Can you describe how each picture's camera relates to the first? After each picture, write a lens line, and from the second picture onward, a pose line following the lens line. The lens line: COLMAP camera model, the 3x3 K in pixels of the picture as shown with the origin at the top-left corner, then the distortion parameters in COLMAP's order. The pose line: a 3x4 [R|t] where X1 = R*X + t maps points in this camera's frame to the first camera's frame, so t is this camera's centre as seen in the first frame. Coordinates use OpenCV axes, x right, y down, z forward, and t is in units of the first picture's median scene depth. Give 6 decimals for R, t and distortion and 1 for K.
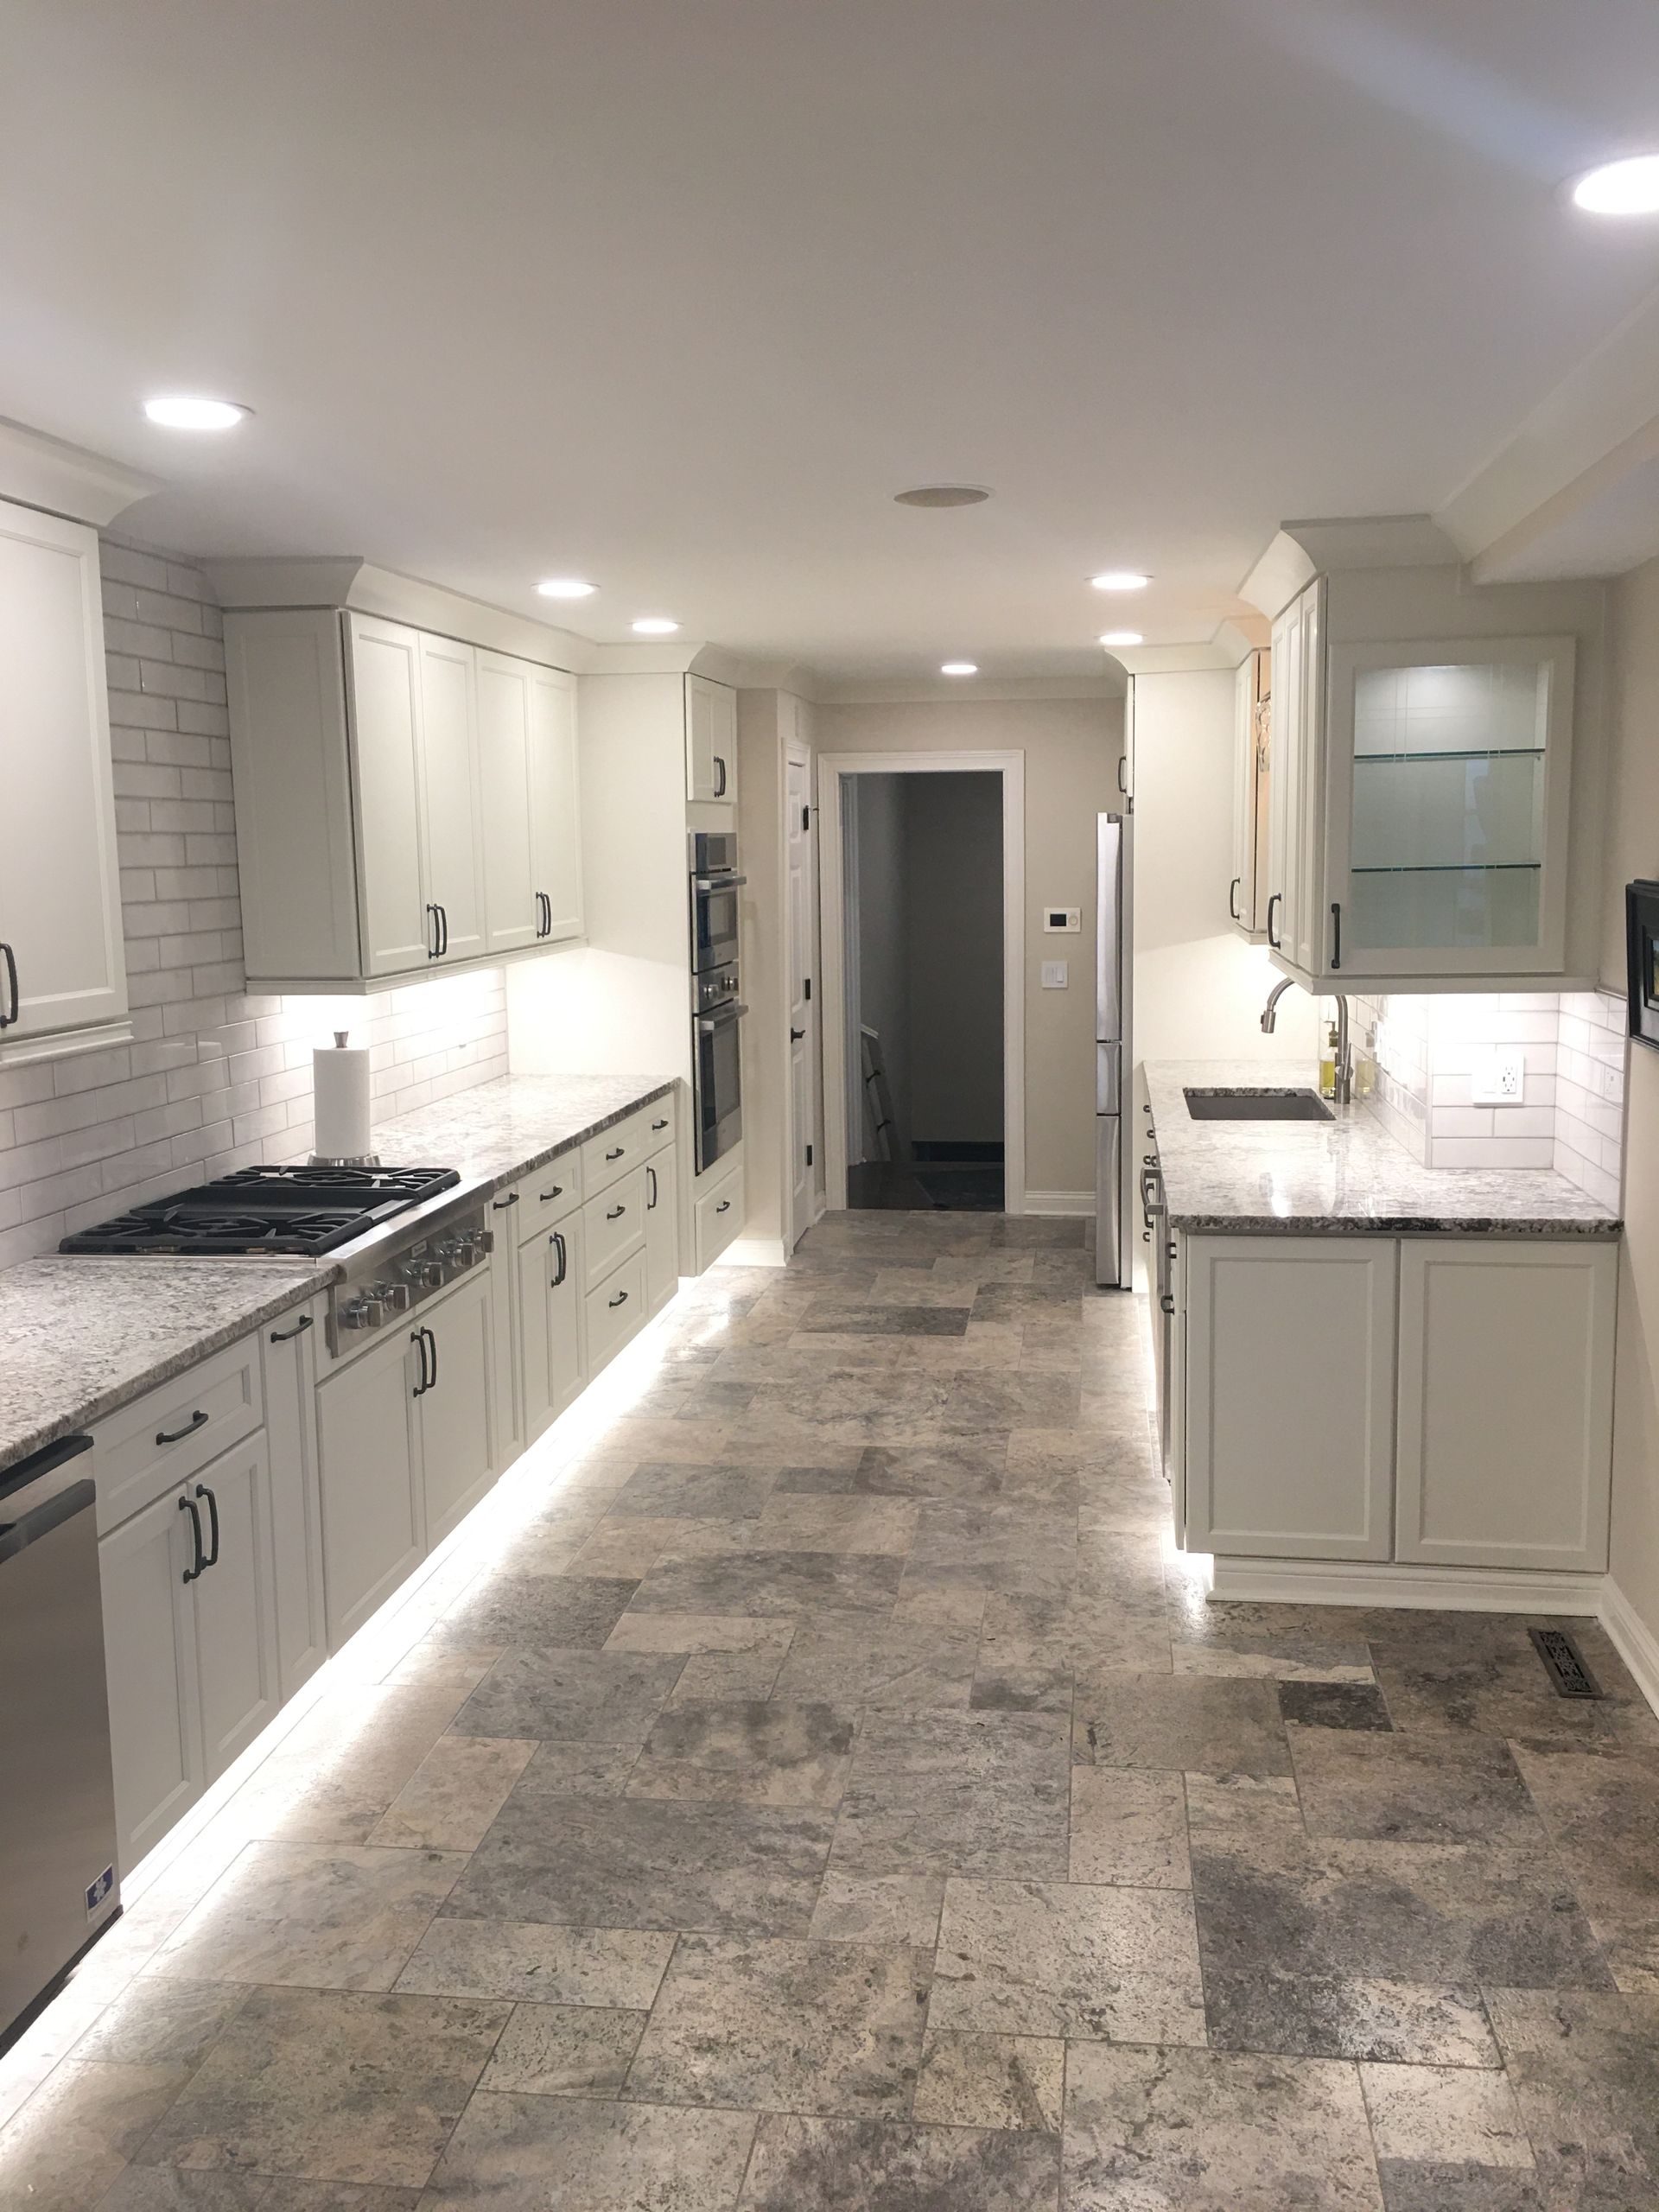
lens RADIAL K [[1888.2, 0, 828.0], [0, 1888.2, 1090.7], [0, 0, 1]] dist [0.096555, -0.129578]
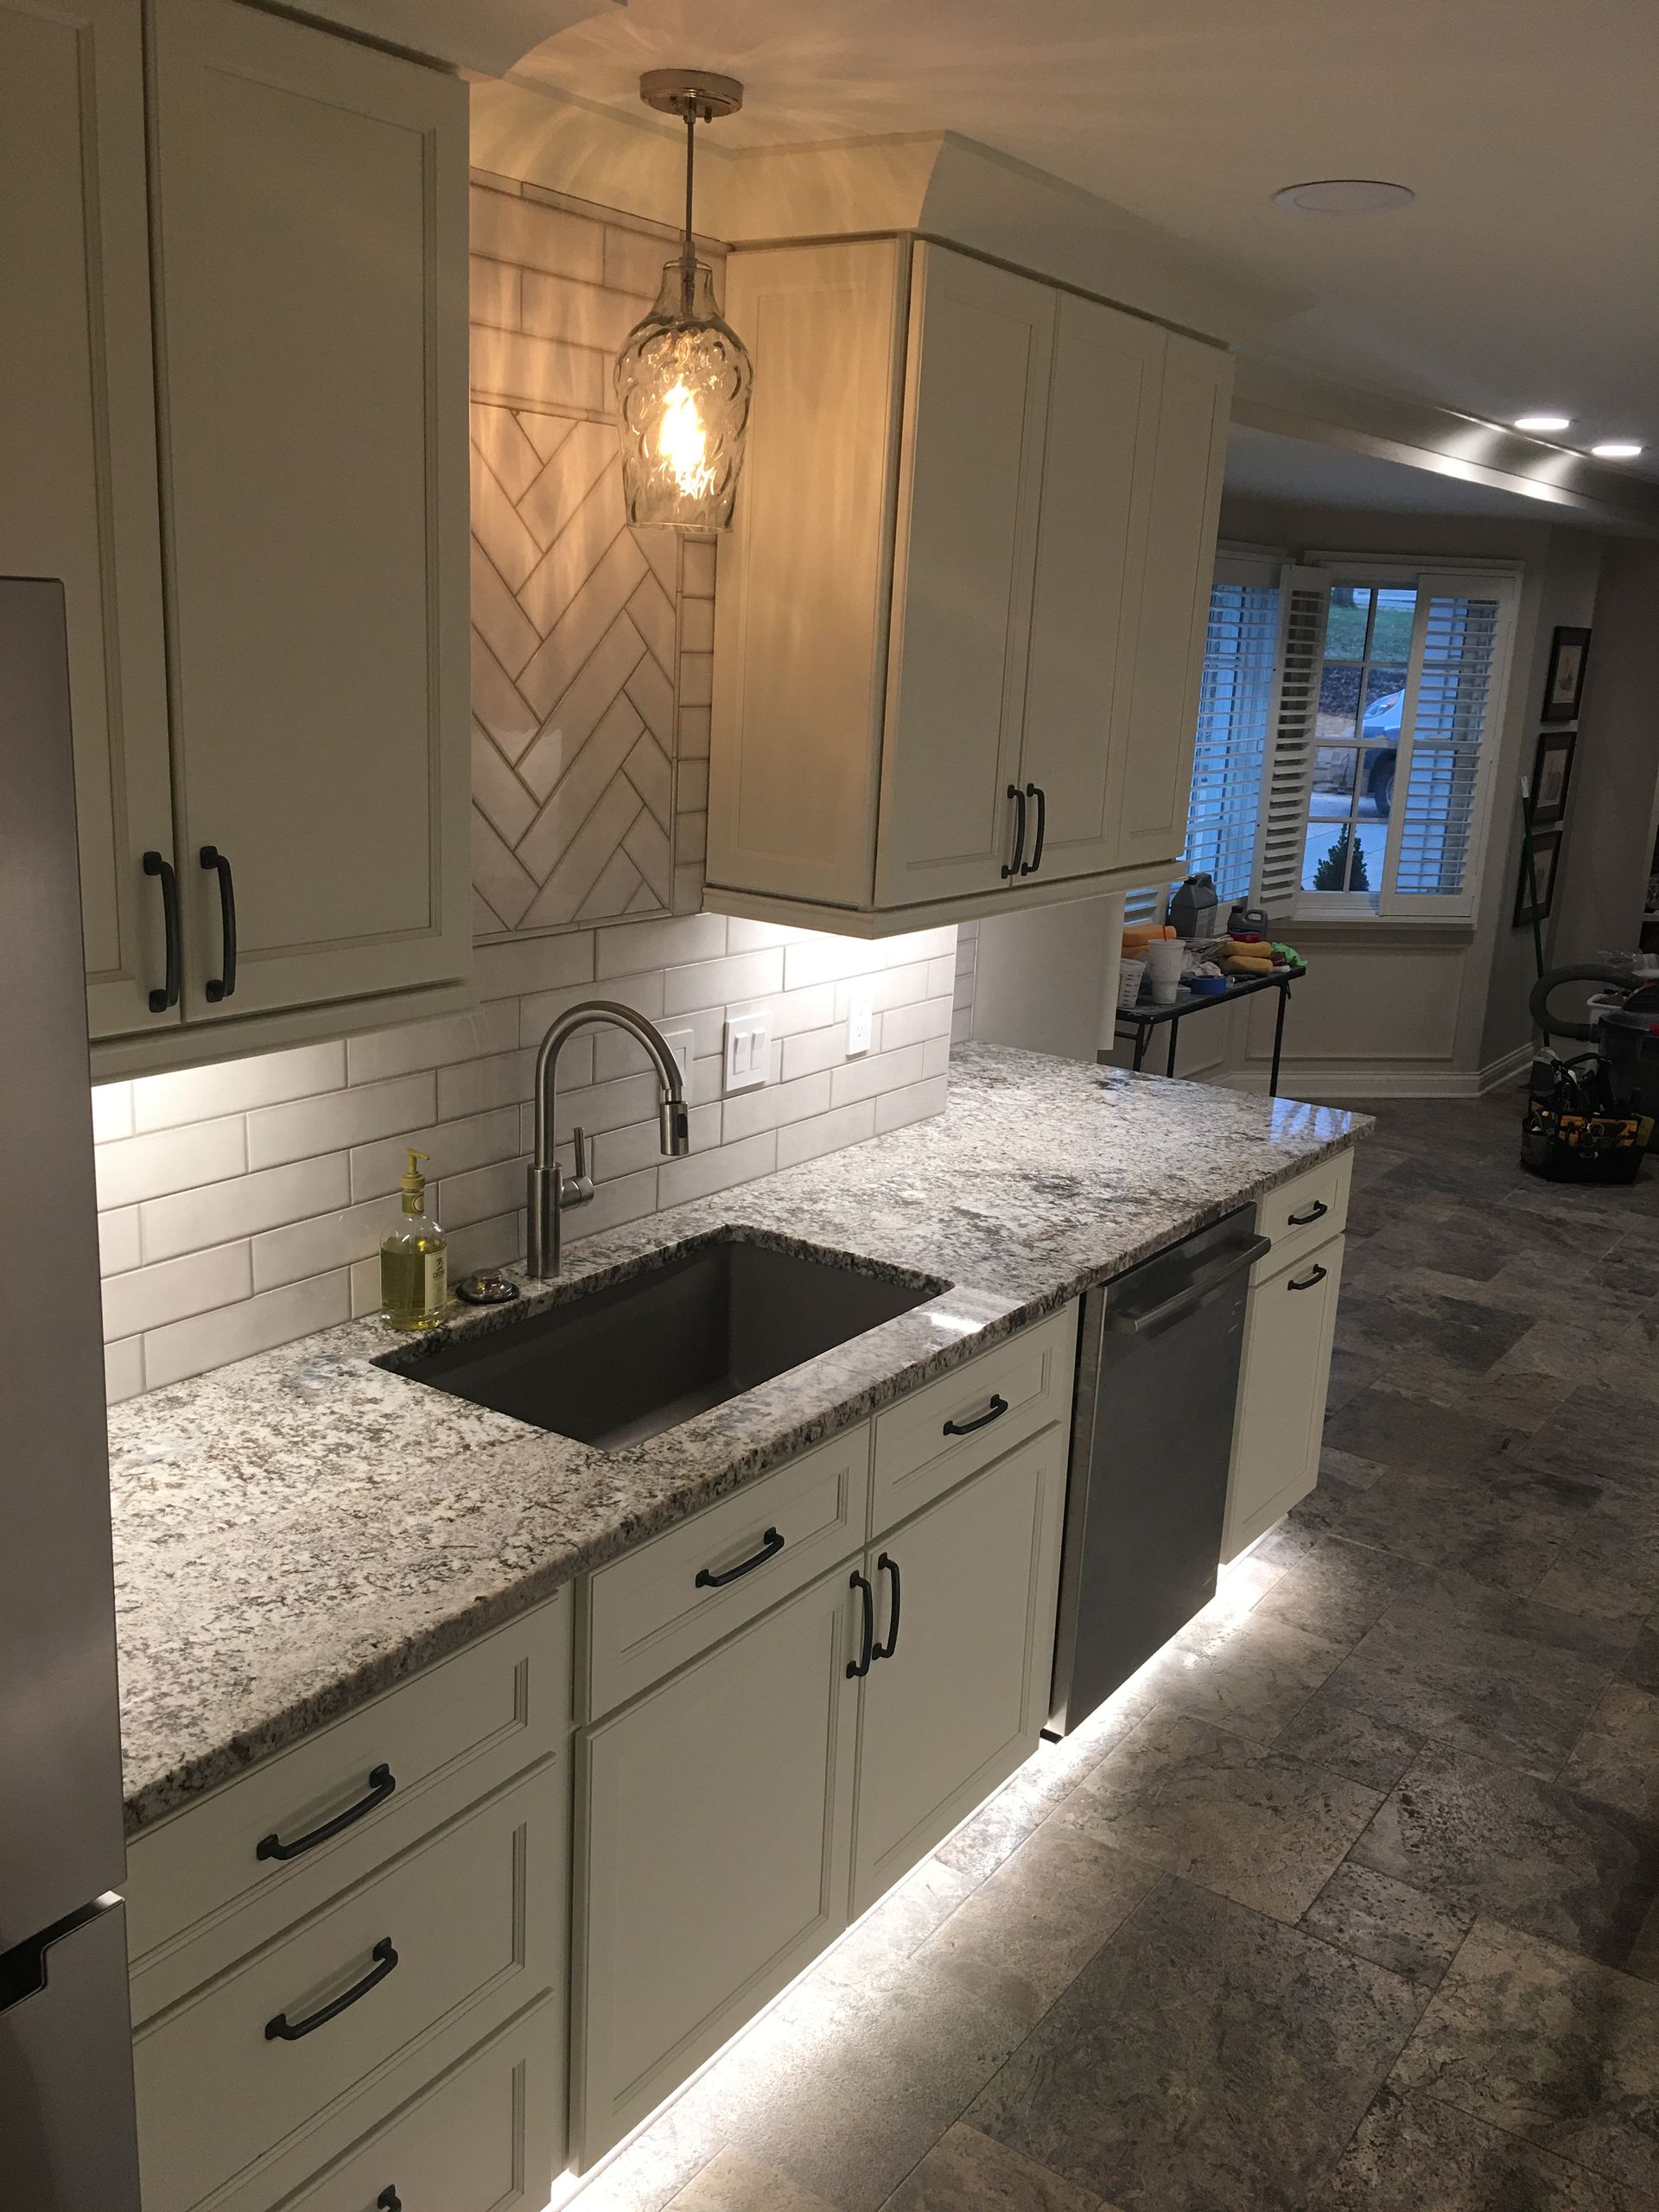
lens RADIAL K [[1903.0, 0, 826.9], [0, 1903.0, 1096.9], [0, 0, 1]] dist [0.091516, -0.125723]
pose [[-0.893420, -0.133272, 0.428997, 0.026586], [0.028296, 0.936388, 0.349825, -0.288669], [-0.448330, 0.324680, -0.832817, 2.008343]]
